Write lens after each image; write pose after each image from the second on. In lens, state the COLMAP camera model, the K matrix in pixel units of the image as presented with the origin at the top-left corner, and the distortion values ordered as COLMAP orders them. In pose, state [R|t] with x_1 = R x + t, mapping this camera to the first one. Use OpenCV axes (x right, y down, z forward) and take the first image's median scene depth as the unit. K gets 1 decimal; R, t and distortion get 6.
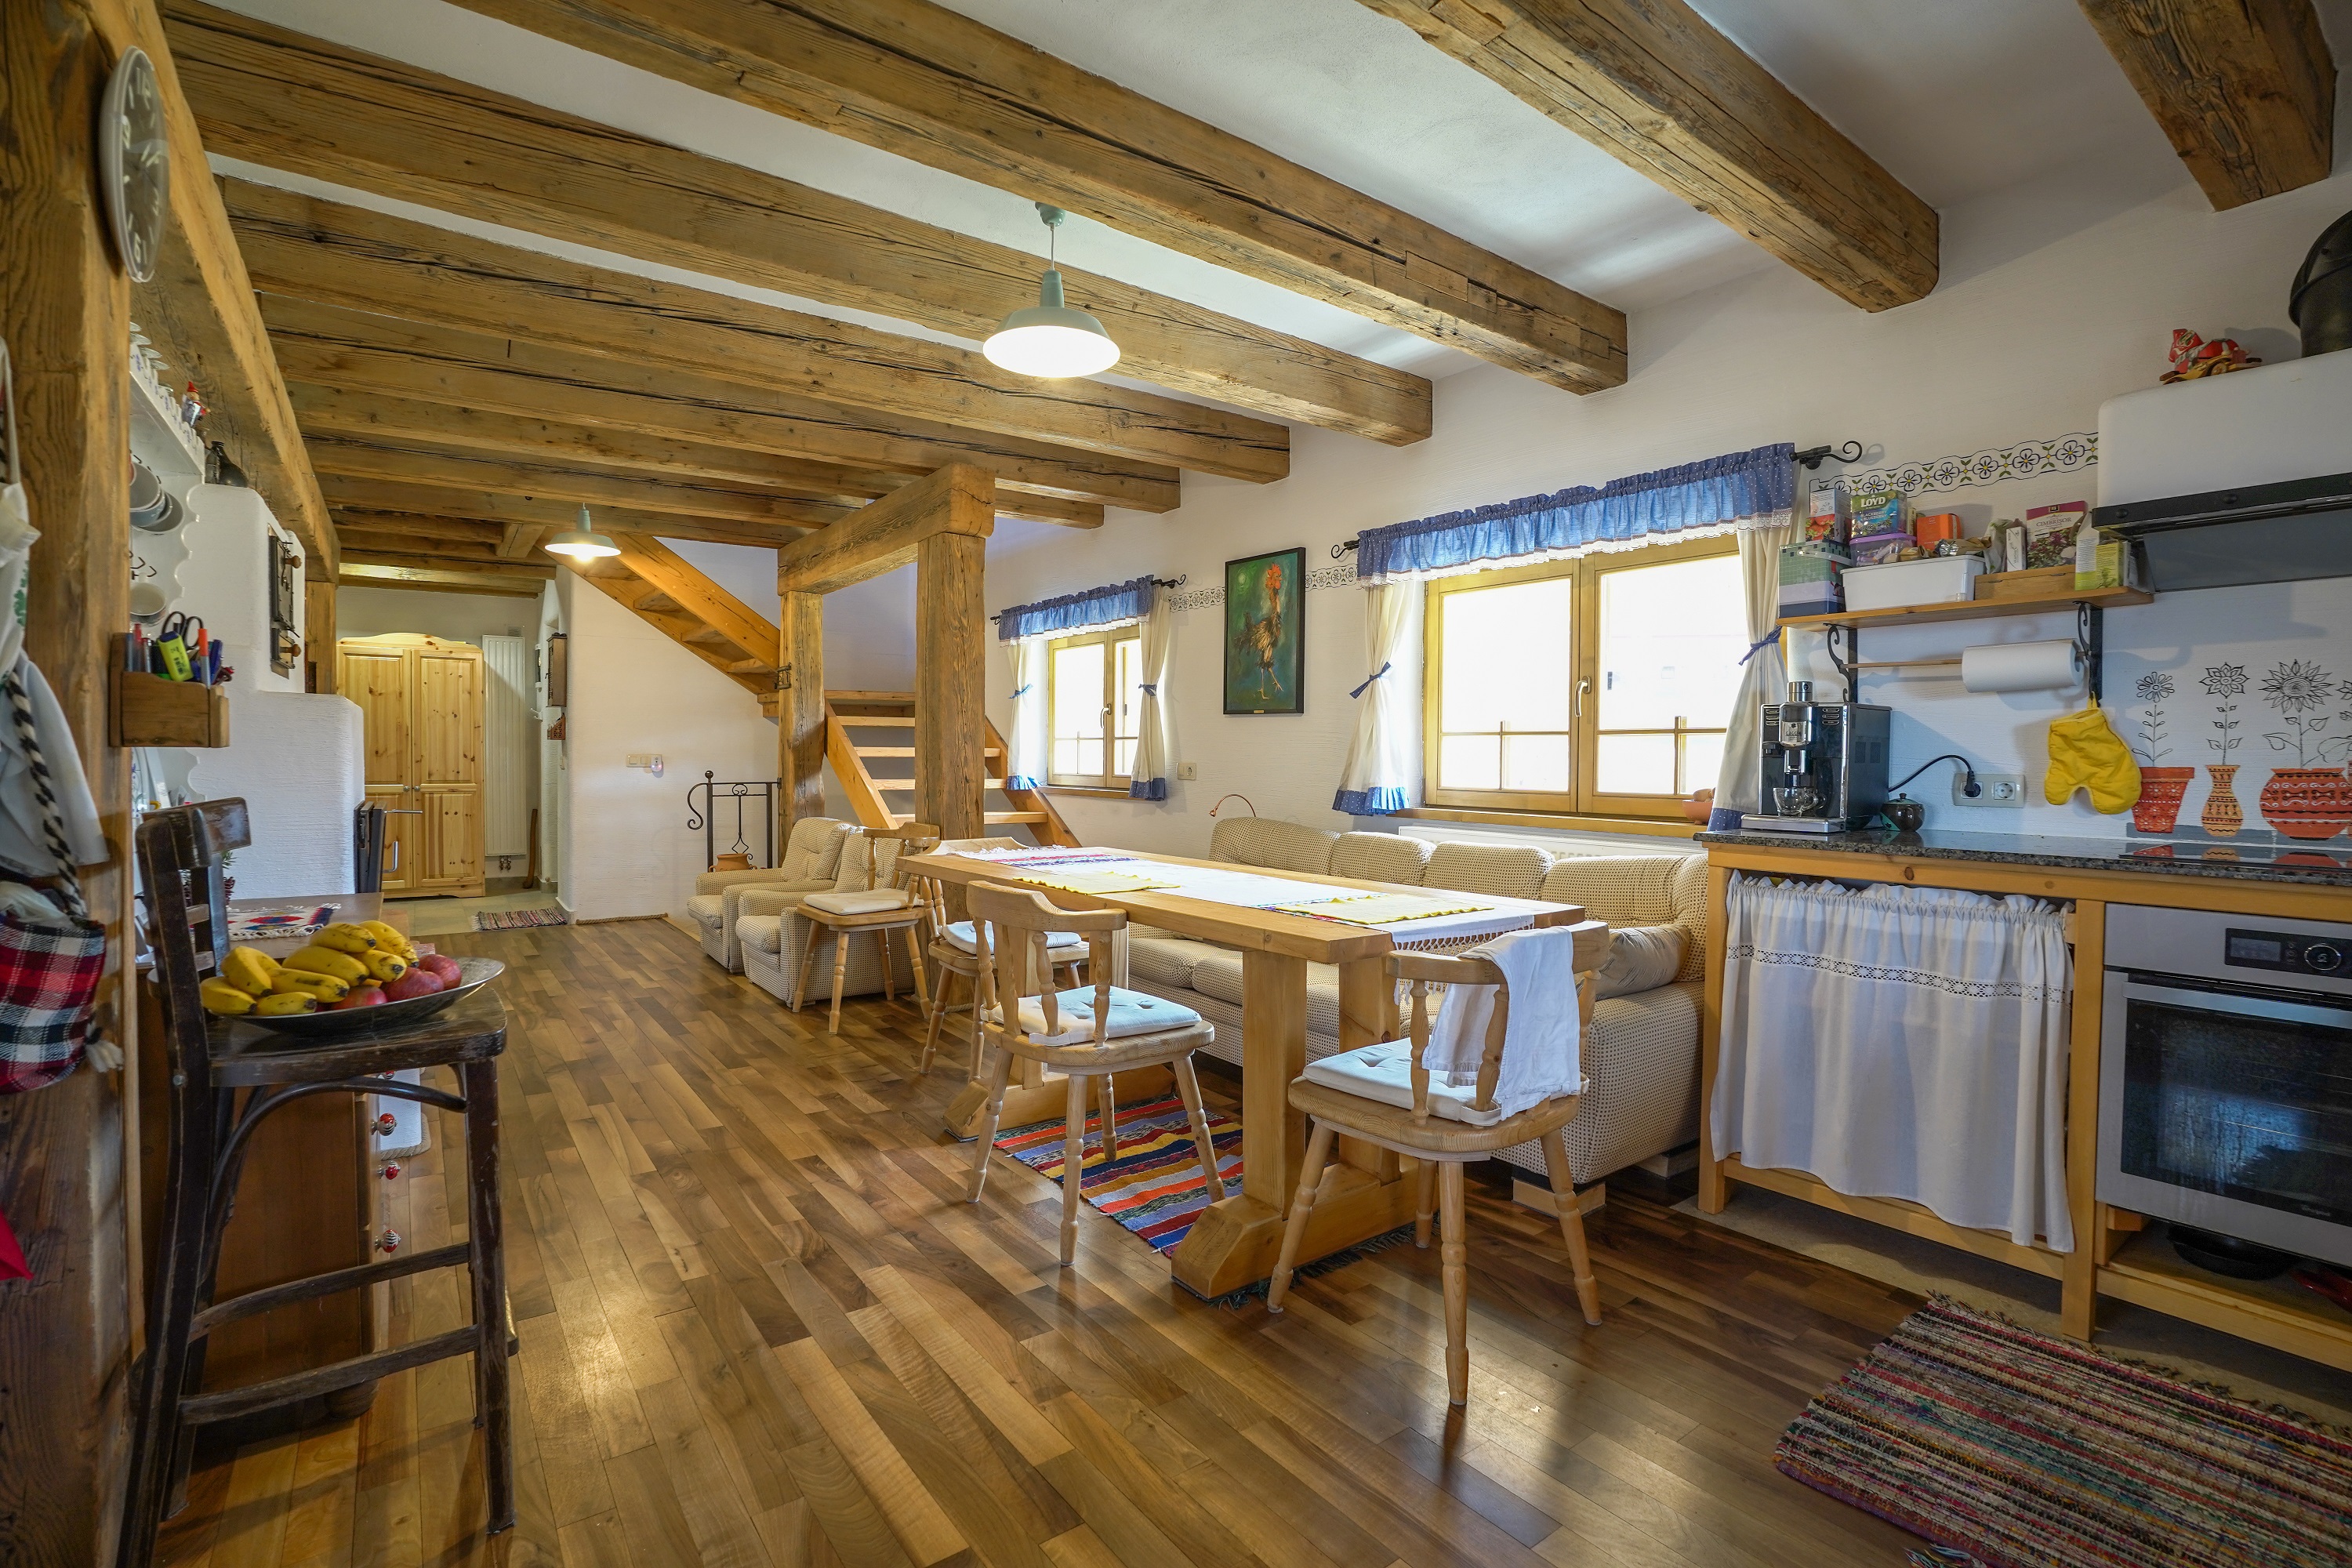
lens RADIAL K [[1091.1, 0, 1175.5], [0, 1091.1, 773.9], [0, 0, 1]] dist [-0.064376, 0.023504]
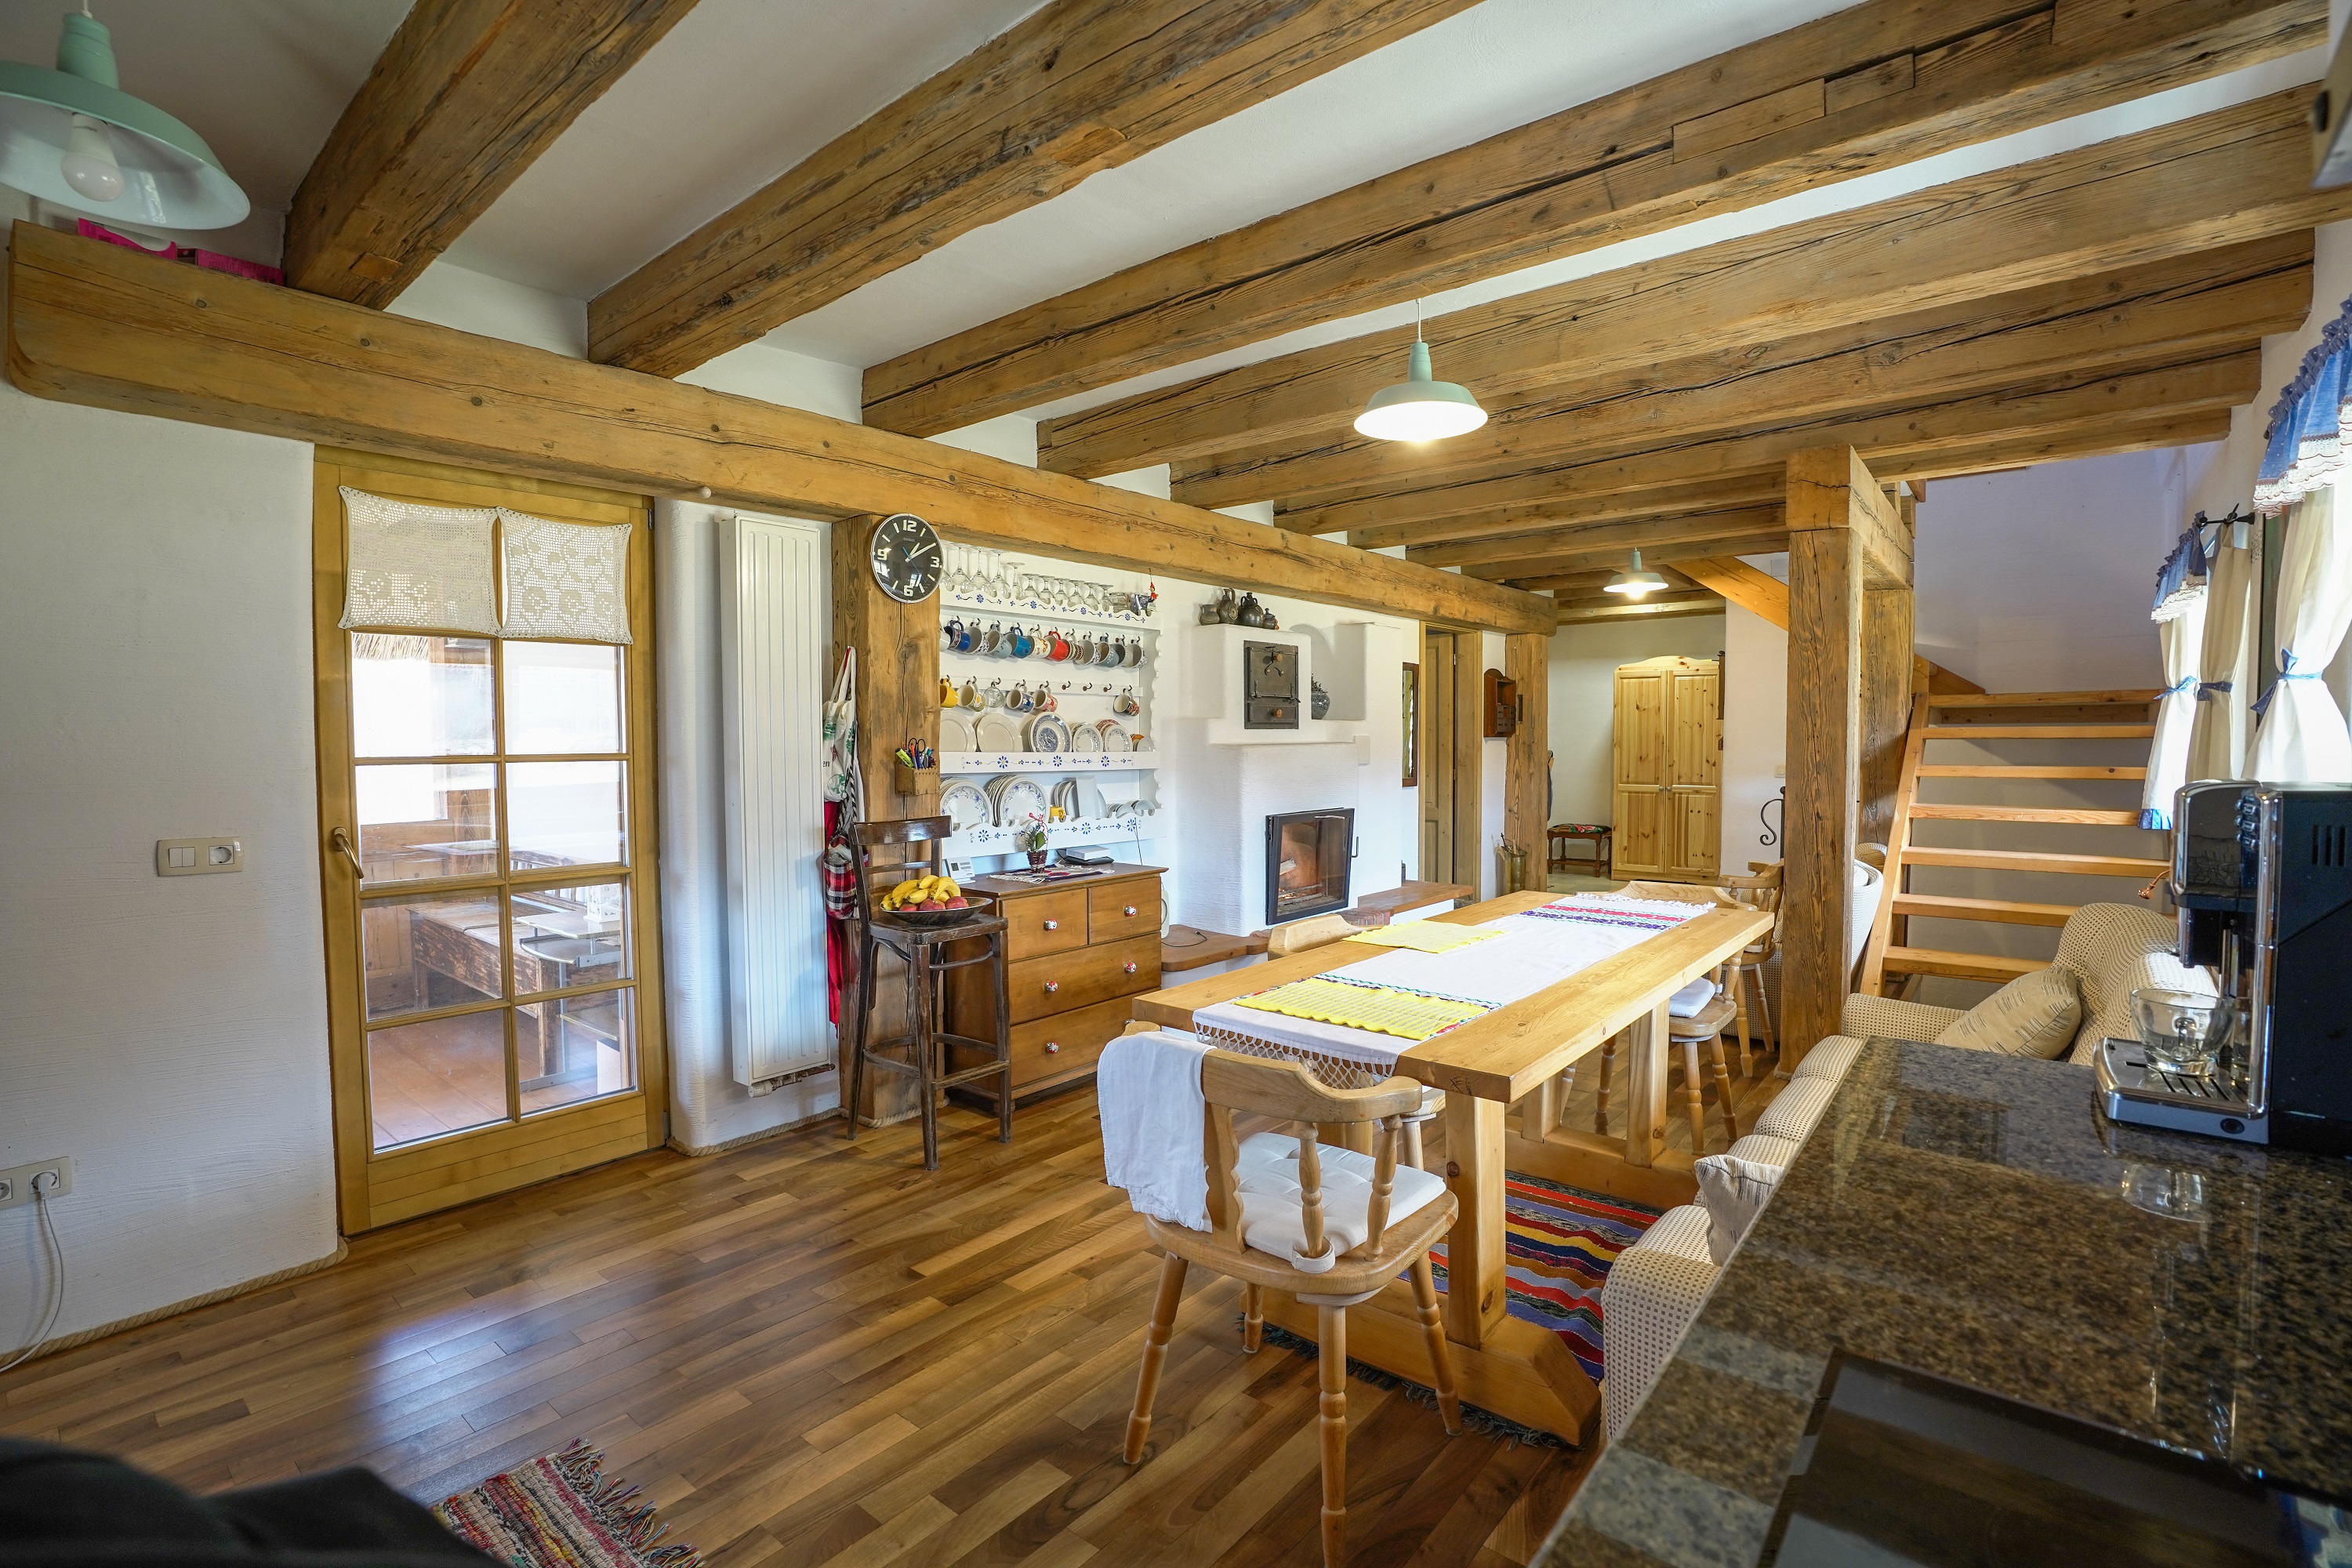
lens RADIAL K [[1091.1, 0, 1175.5], [0, 1091.1, 773.9], [0, 0, 1]] dist [-0.064376, 0.023504]
pose [[0.227003, 0.027846, -0.973496, 0.509230], [-0.010397, 0.999603, 0.026168, -0.045218], [0.973839, 0.004181, 0.227202, 0.319252]]
